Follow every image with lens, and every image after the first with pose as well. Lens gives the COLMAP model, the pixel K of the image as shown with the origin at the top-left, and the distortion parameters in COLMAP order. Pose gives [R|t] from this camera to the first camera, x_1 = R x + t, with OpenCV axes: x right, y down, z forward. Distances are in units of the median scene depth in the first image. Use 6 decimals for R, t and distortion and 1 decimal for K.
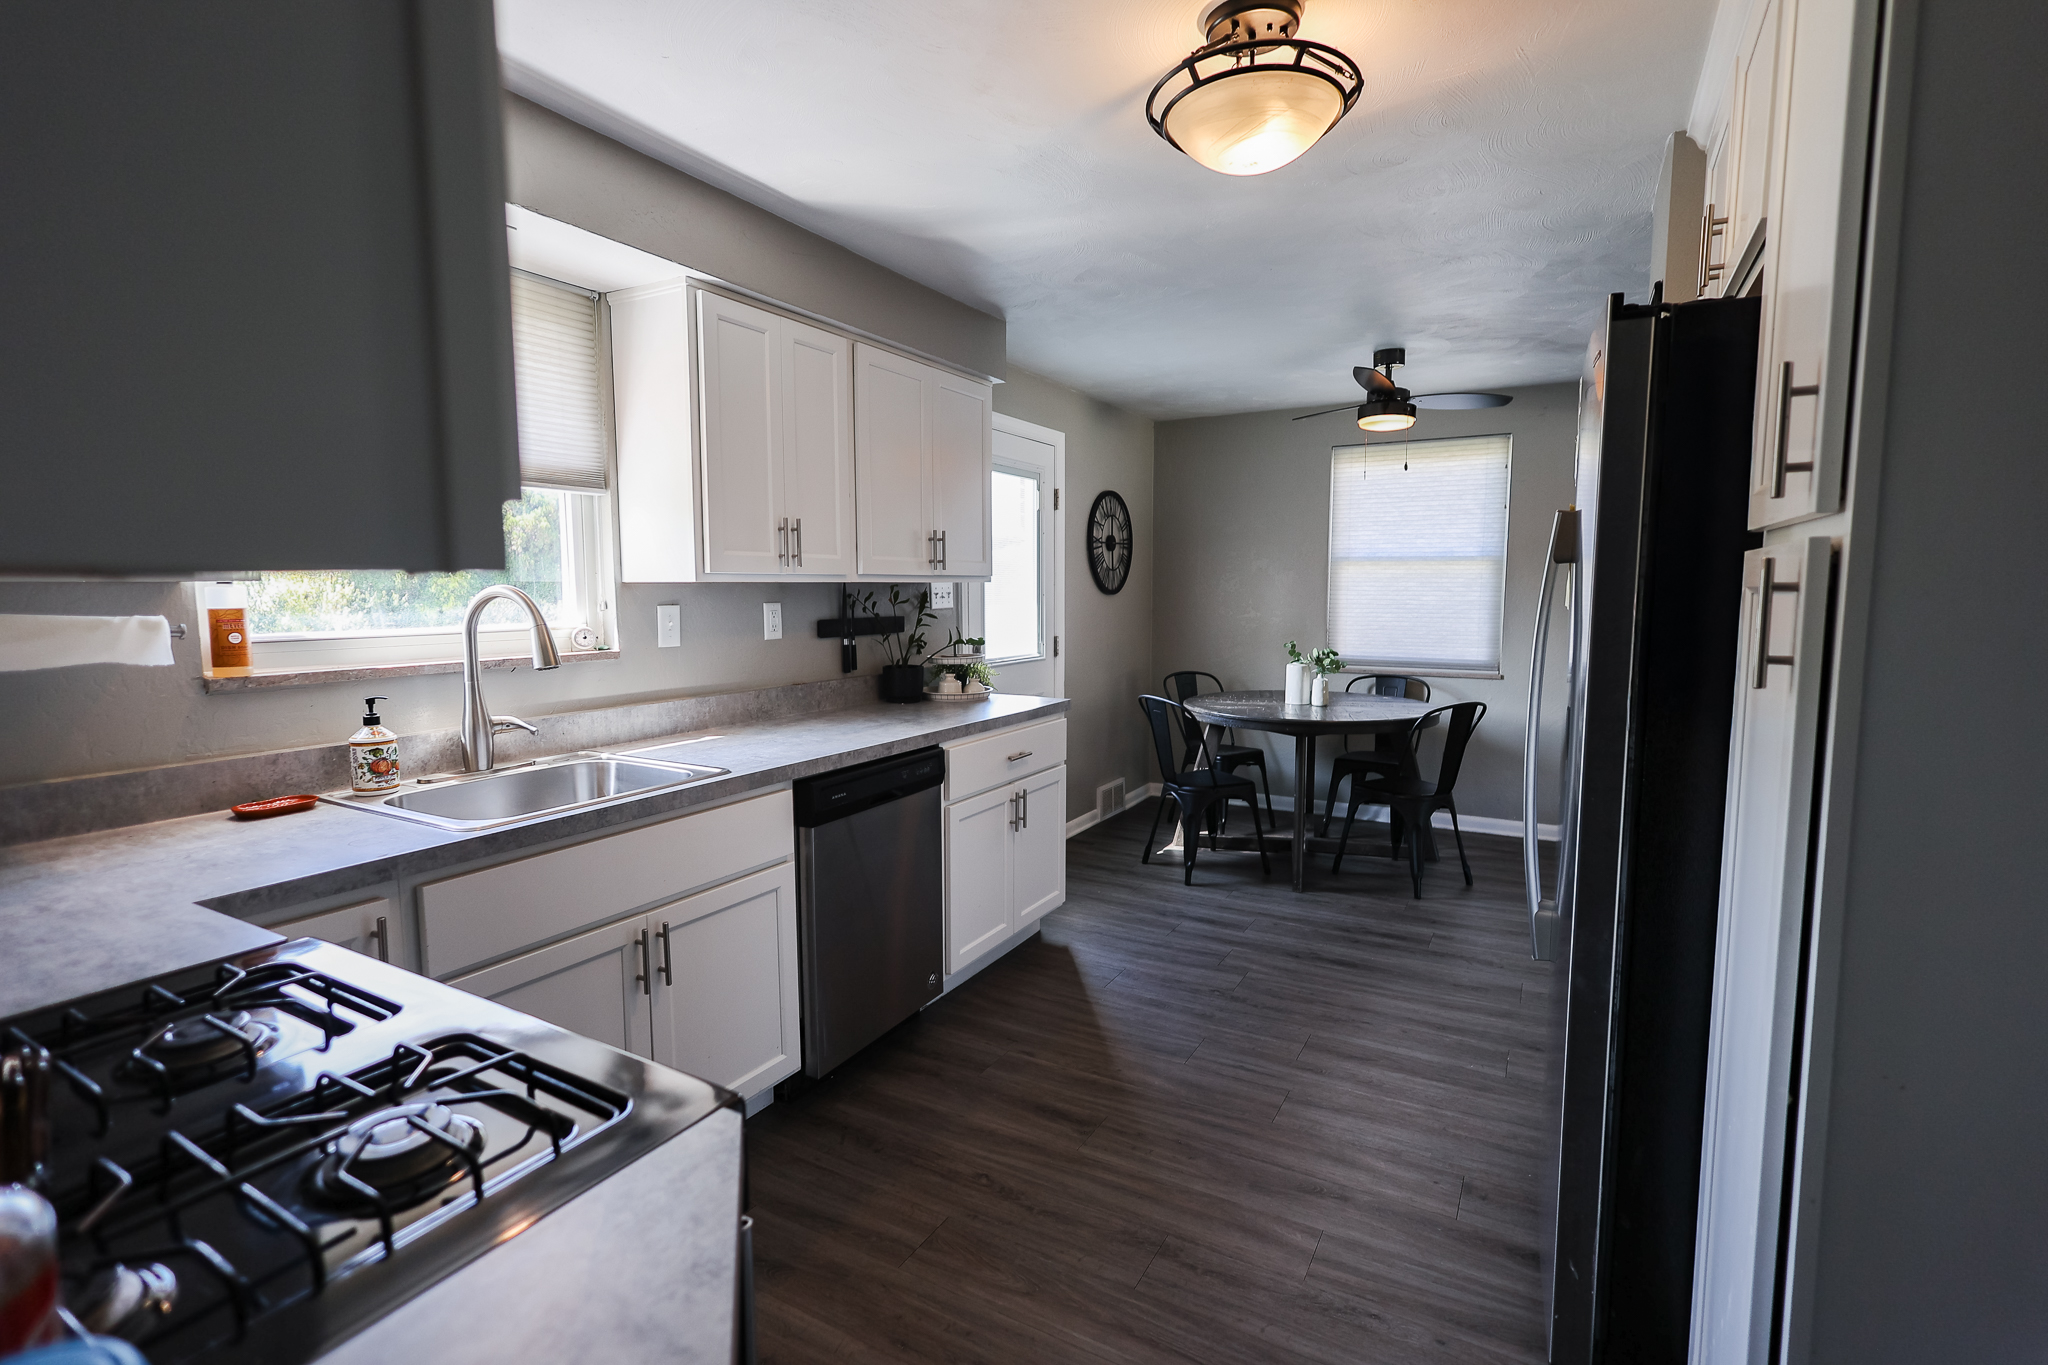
lens RADIAL K [[948.9, 0, 1024.0], [0, 948.9, 682.5], [0, 0, 1]] dist [-0.002157, -0.000108]
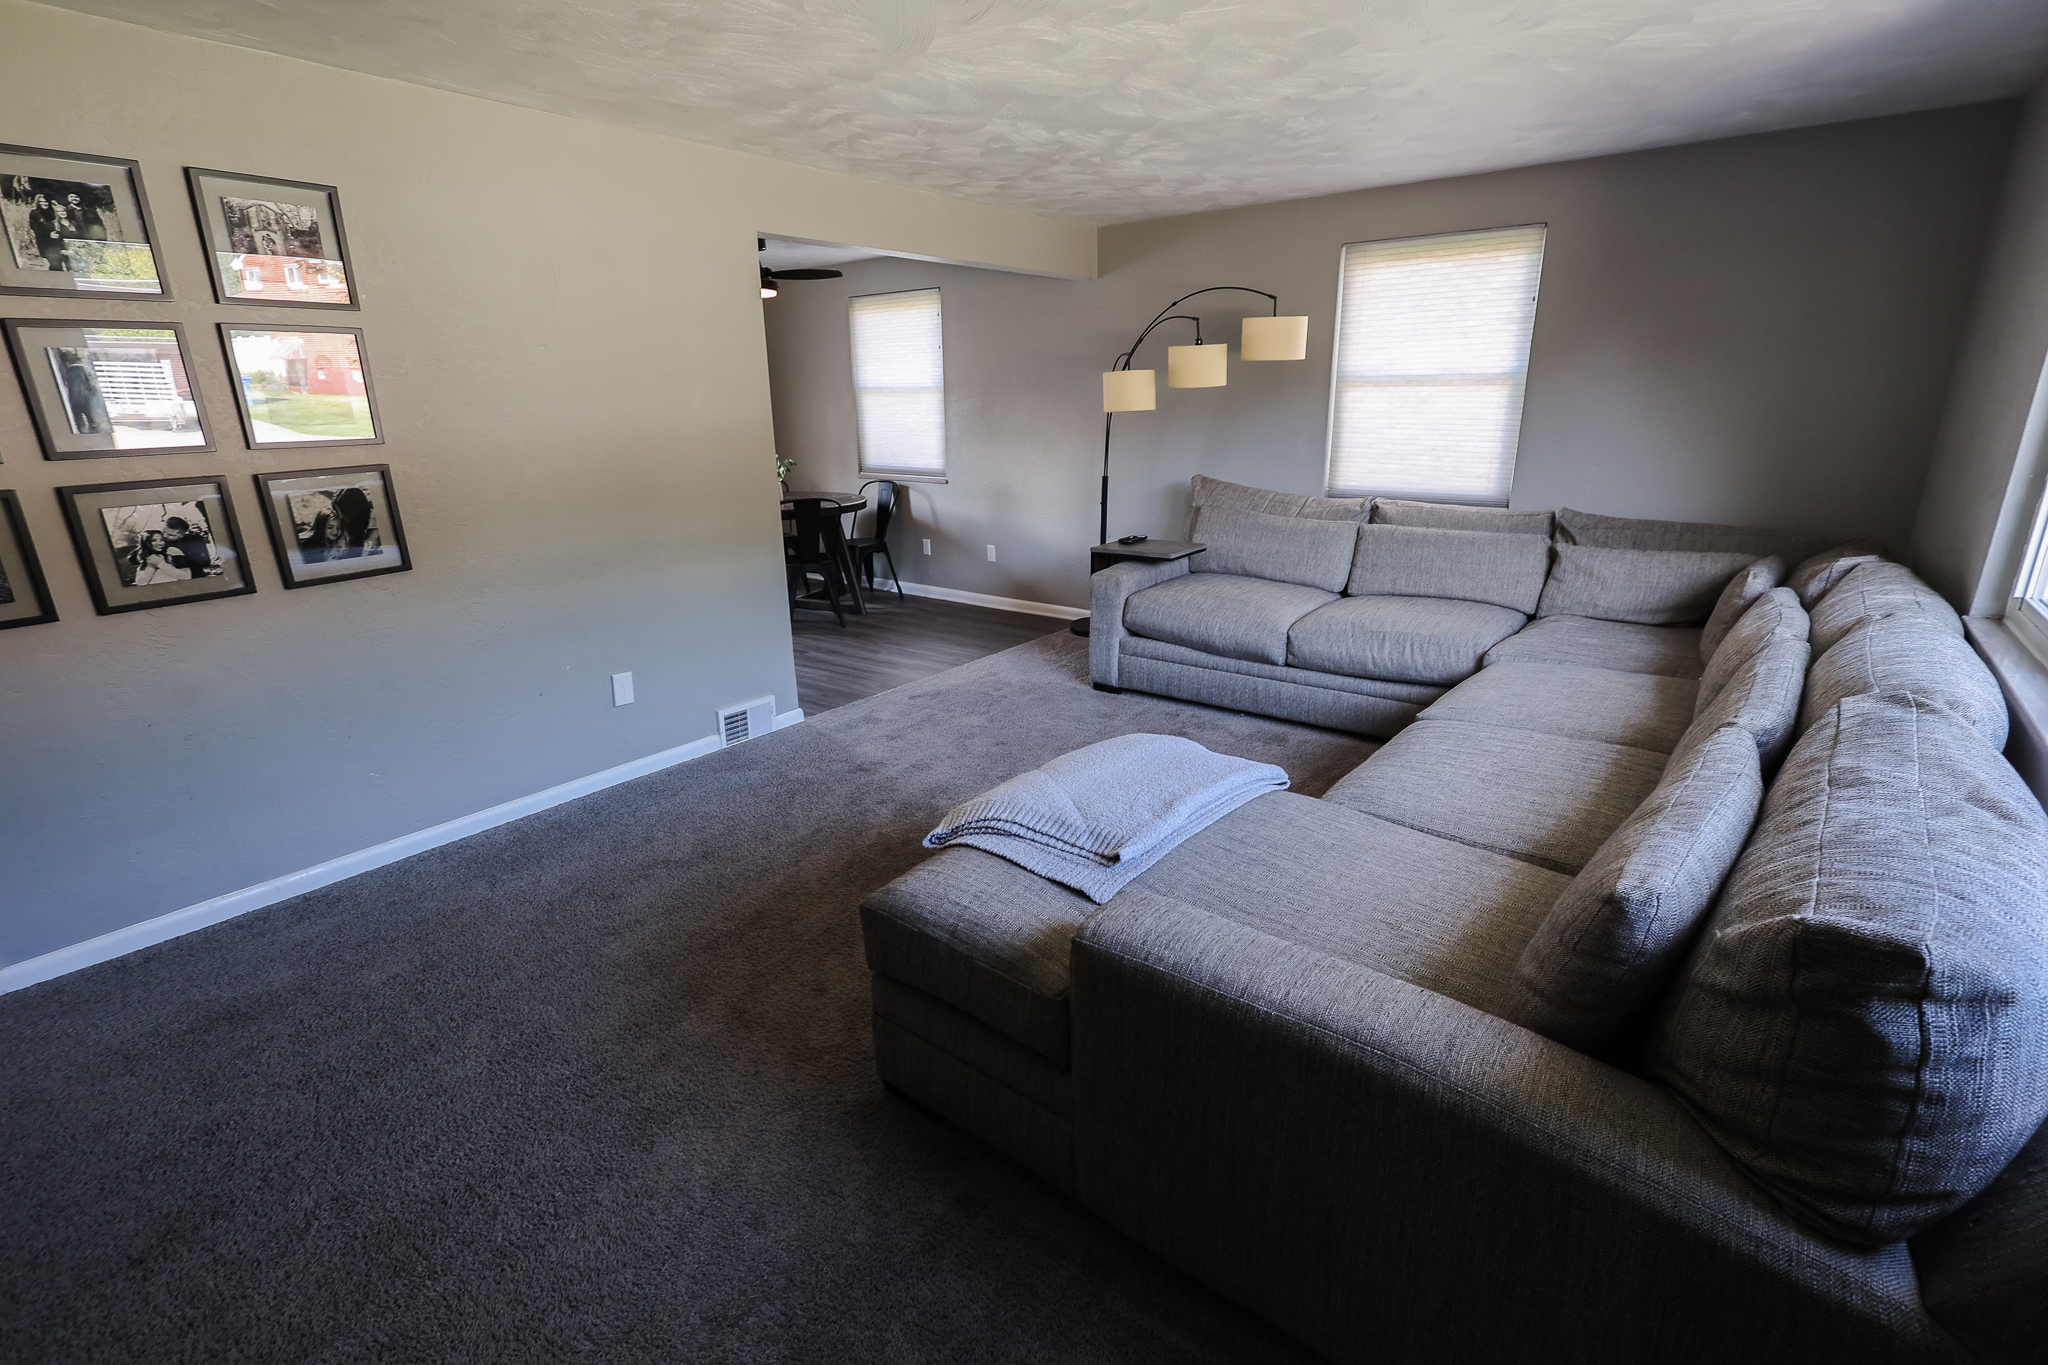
lens RADIAL K [[948.9, 0, 1024.0], [0, 948.9, 682.5], [0, 0, 1]] dist [-0.002157, -0.000108]
pose [[0.989717, 0.036581, -0.138282, 1.393498], [-0.008308, 0.979815, 0.199734, 0.004042], [0.142797, -0.196532, 0.970043, -0.572744]]
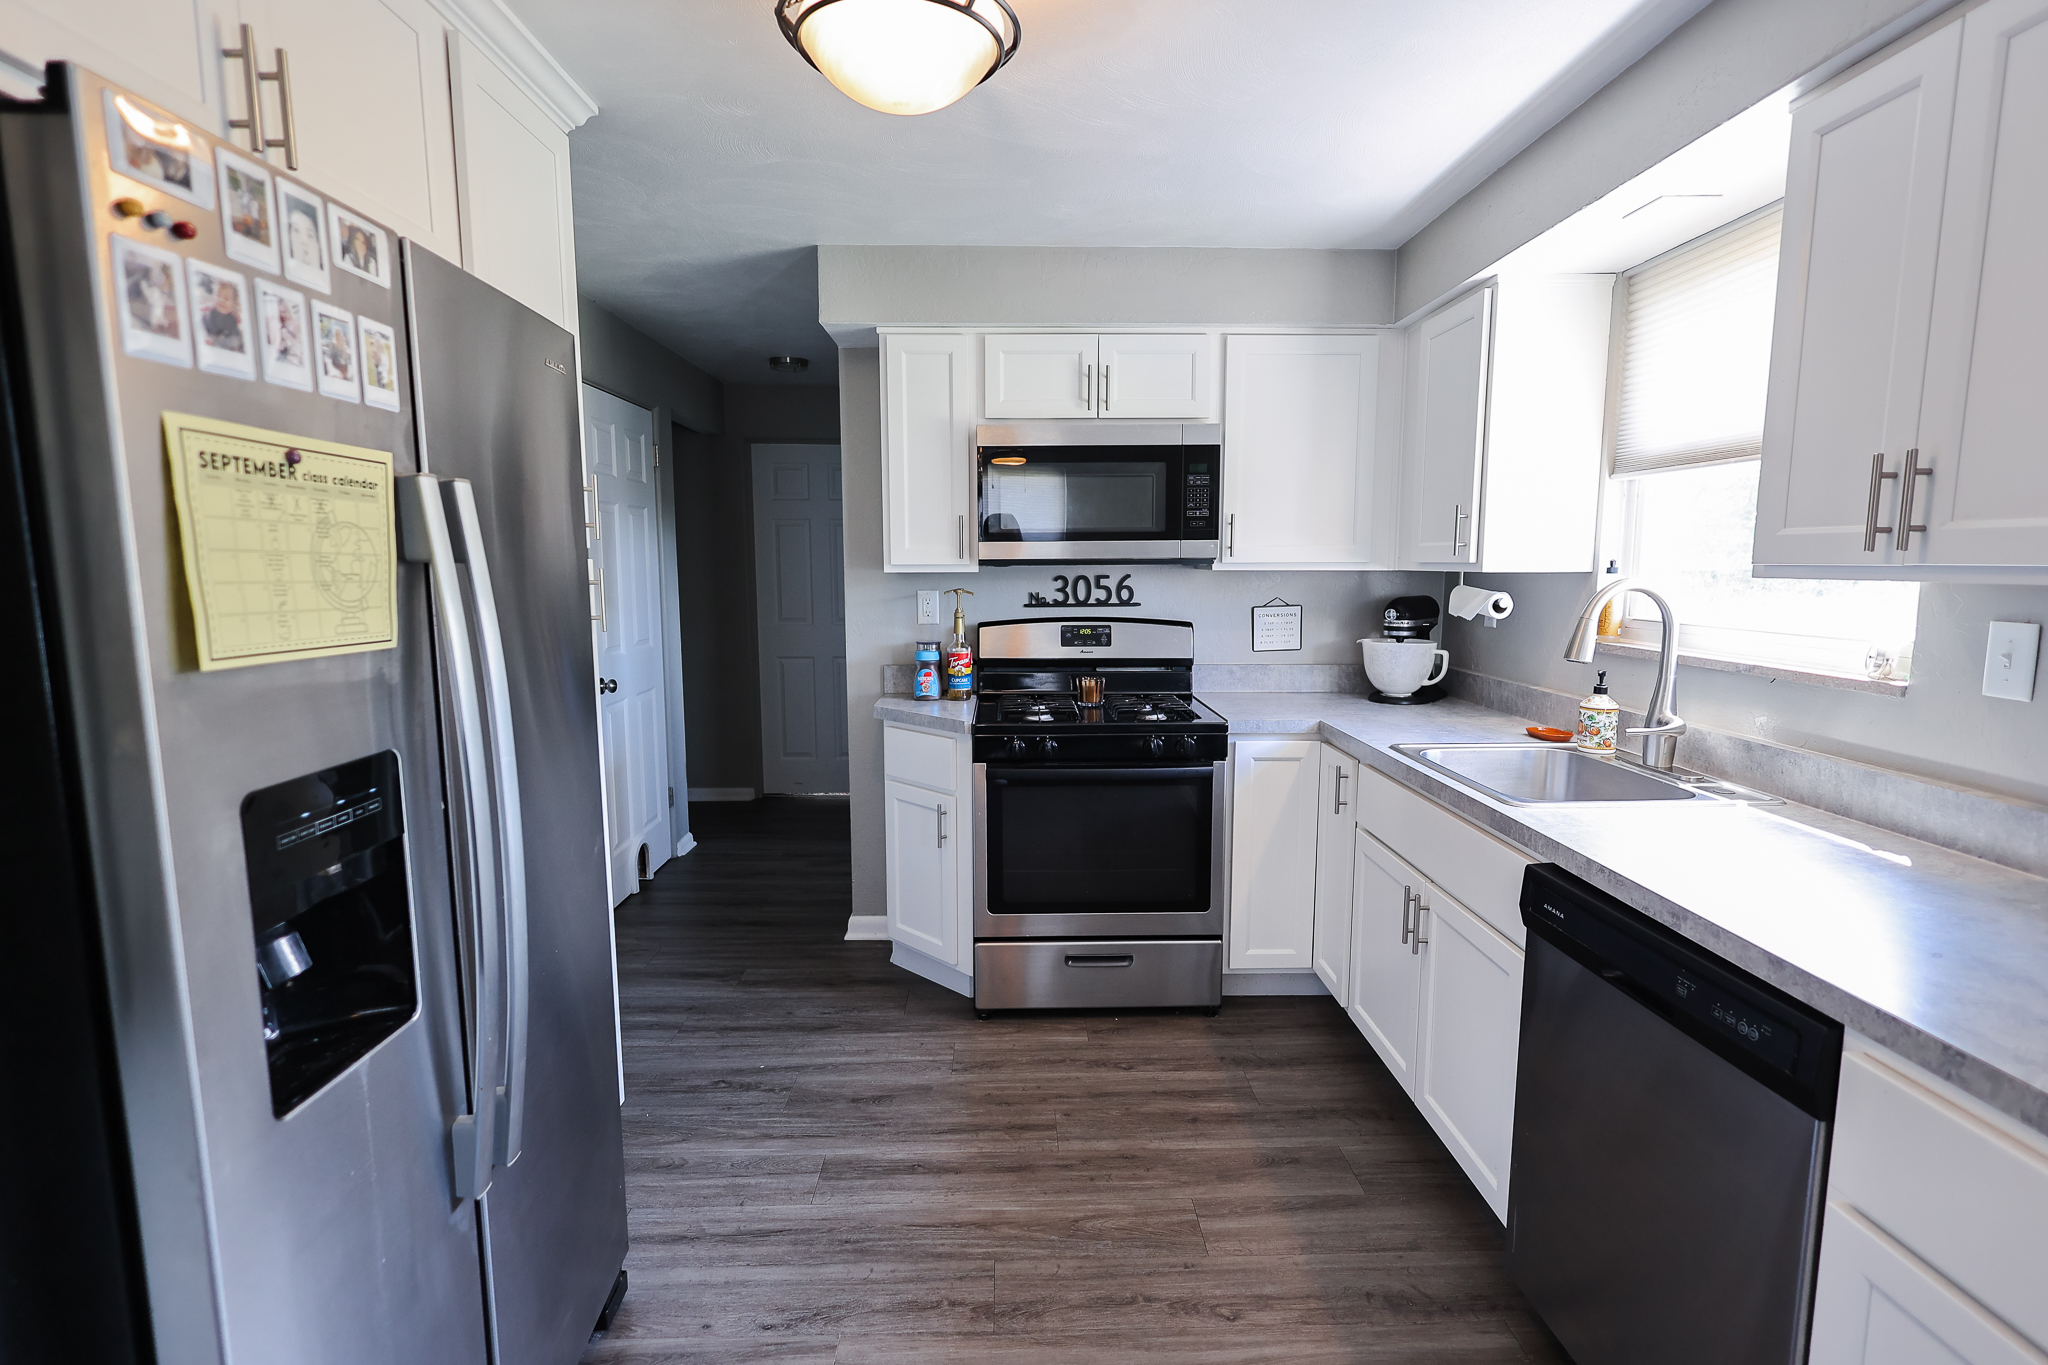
lens RADIAL K [[968.0, 0, 1024.0], [0, 968.0, 682.5], [0, 0, 1]] dist [0.000026, -0.000347]
pose [[-0.856337, 0.069957, -0.511657, 0.370681], [-0.047493, 0.975915, 0.212920, -0.130960], [0.514229, 0.206631, -0.832389, 1.115549]]
